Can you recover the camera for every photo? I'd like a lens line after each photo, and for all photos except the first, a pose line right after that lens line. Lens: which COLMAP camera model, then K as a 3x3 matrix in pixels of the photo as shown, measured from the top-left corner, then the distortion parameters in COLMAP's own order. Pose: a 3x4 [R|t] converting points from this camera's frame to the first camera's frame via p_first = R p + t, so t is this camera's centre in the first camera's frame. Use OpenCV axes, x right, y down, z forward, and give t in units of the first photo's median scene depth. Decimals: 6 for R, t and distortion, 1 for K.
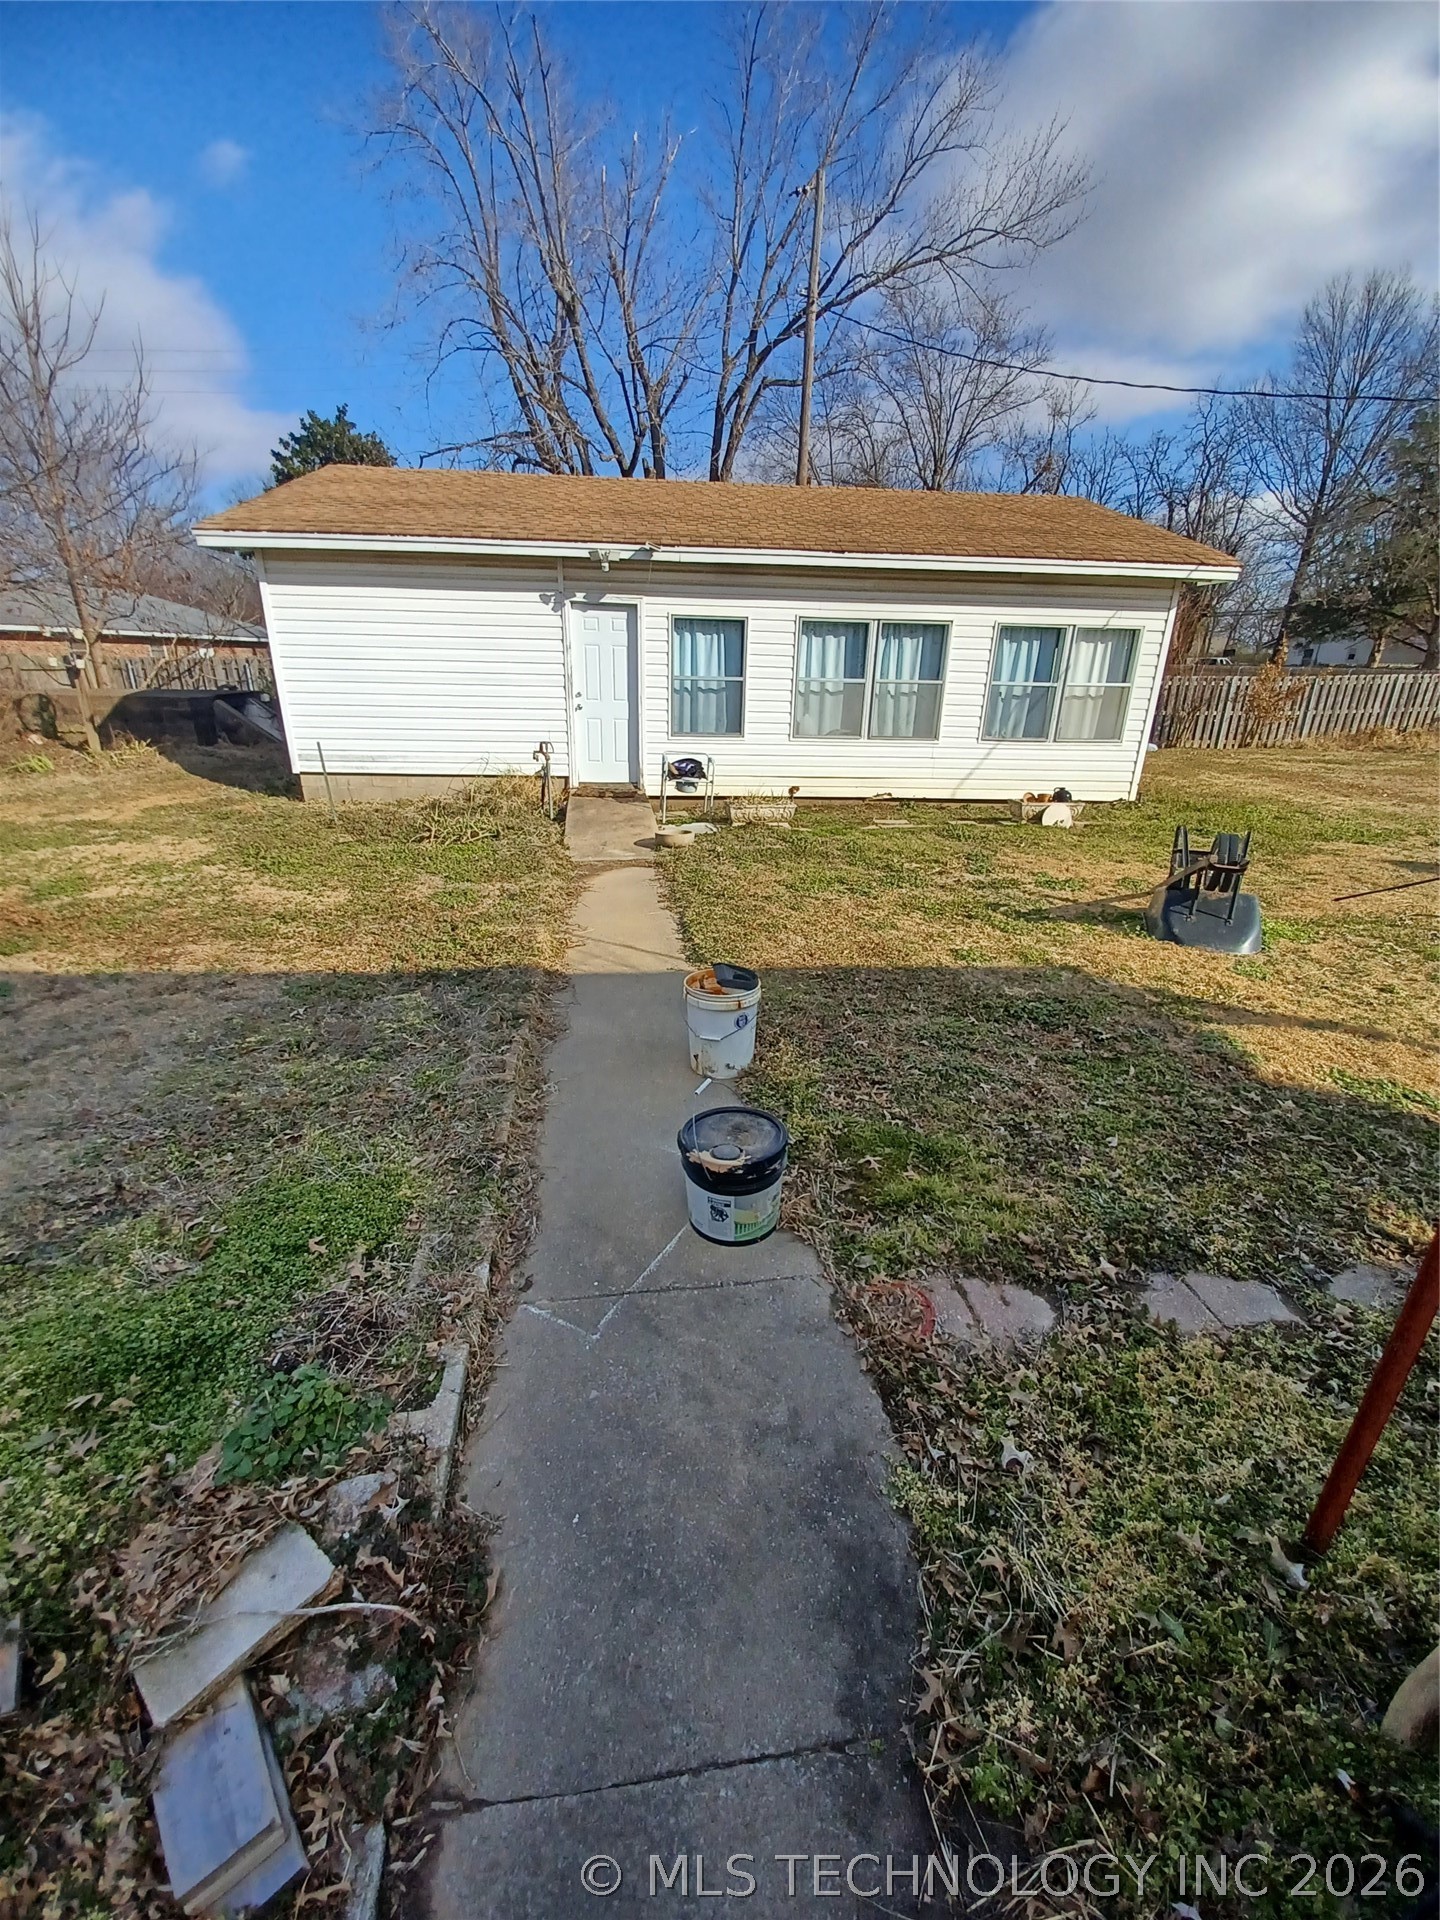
lens RADIAL K [[757.8, 0, 726.5], [0, 757.8, 954.0], [0, 0, 1]] dist [0.009738, -0.012324]
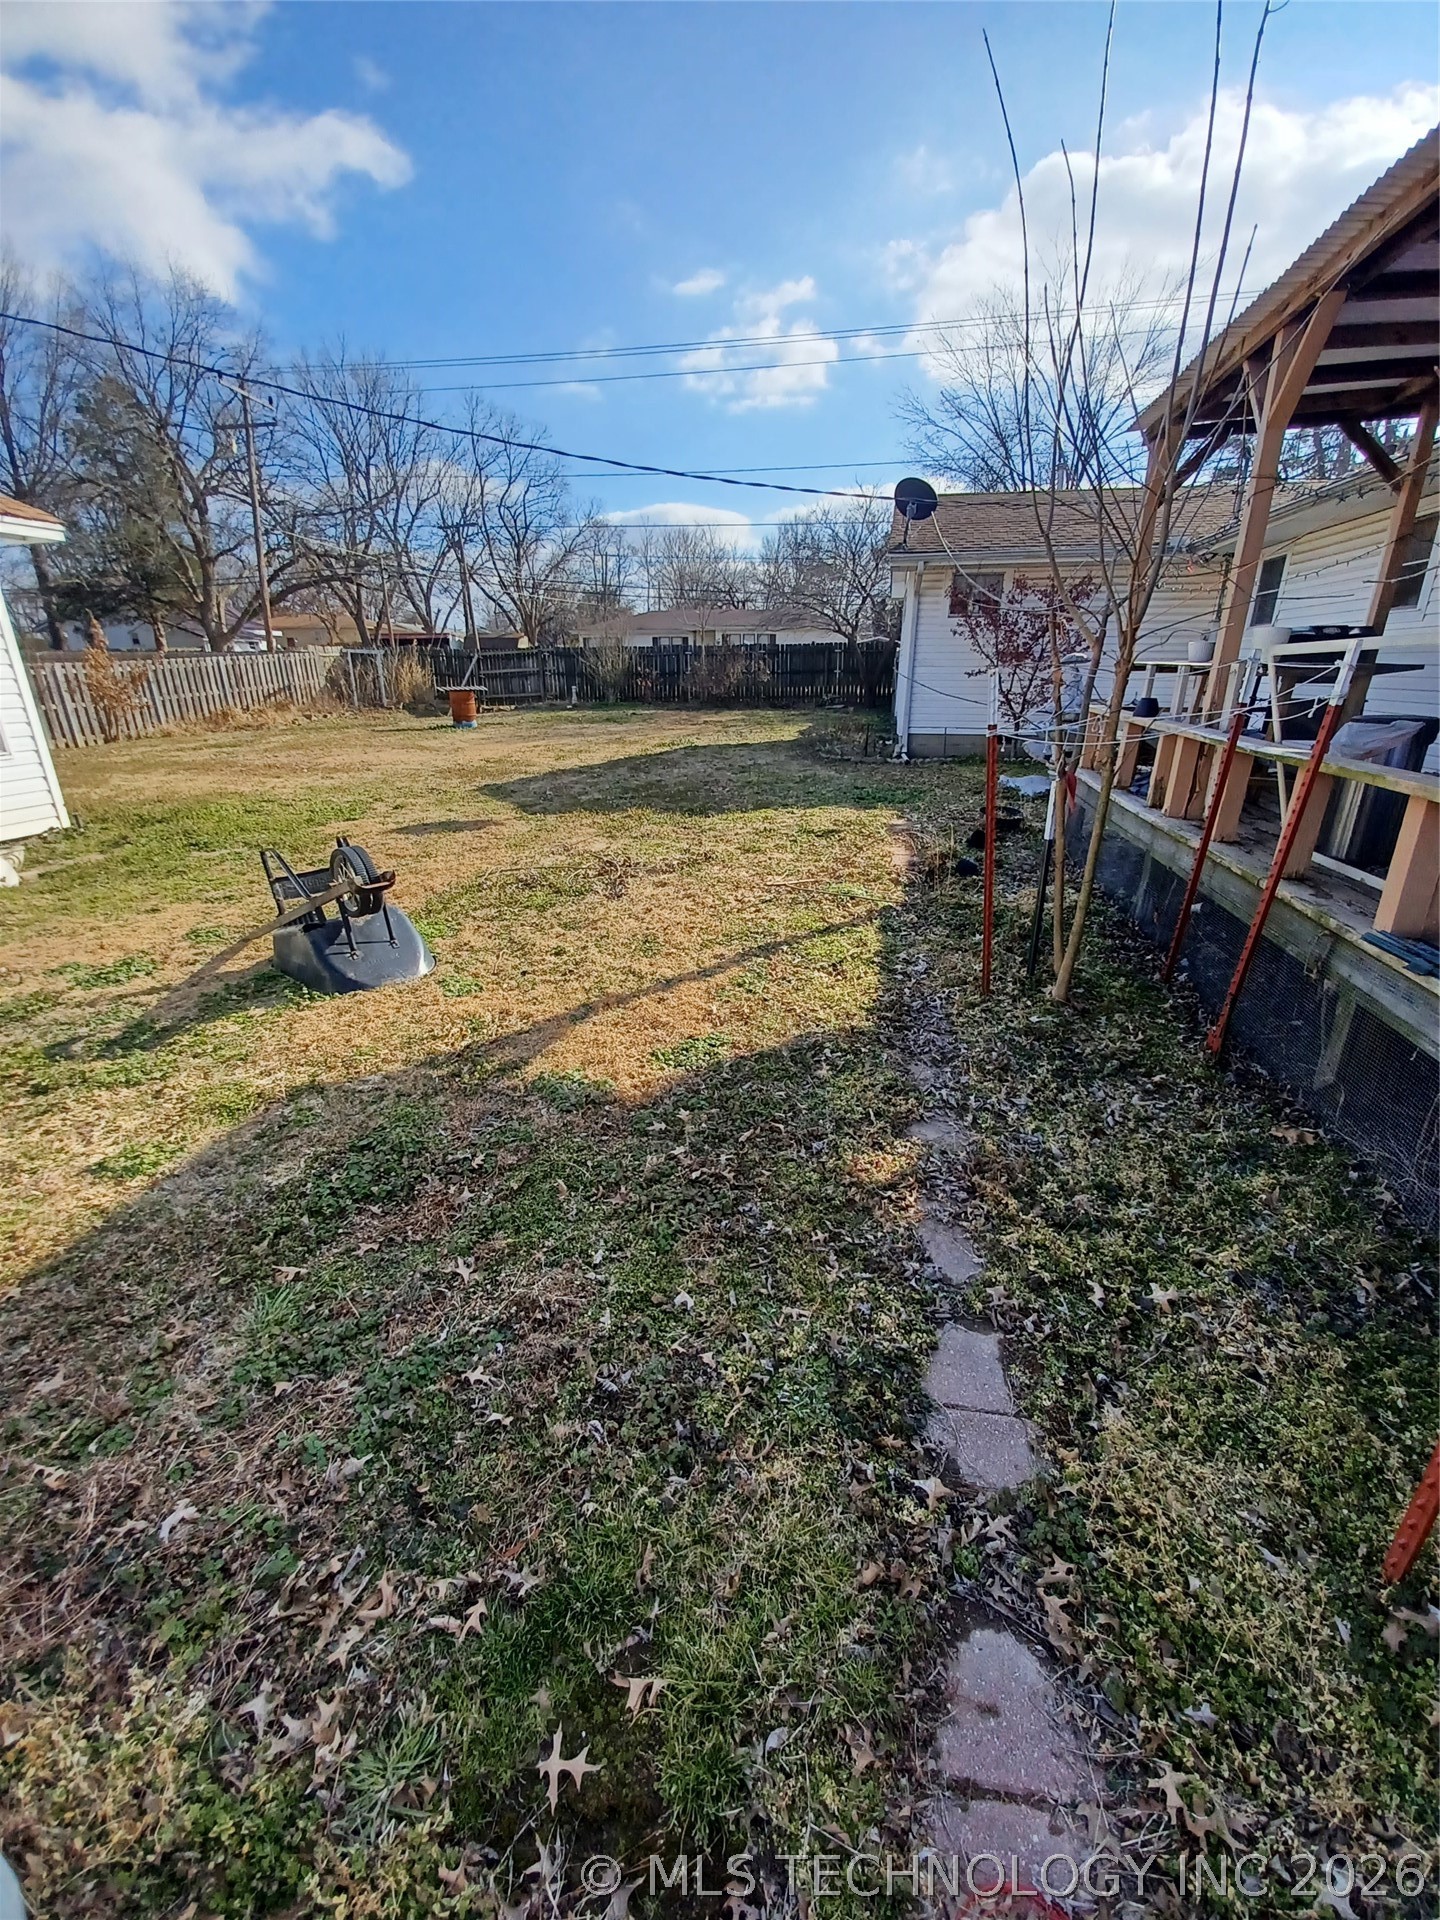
lens RADIAL K [[757.8, 0, 726.5], [0, 757.8, 954.0], [0, 0, 1]] dist [0.009738, -0.012324]
pose [[0.280221, -0.359388, 0.890121, 0.000233], [0.344306, 0.903203, 0.256278, -0.126384], [-0.896063, 0.234659, 0.376836, 0.358372]]
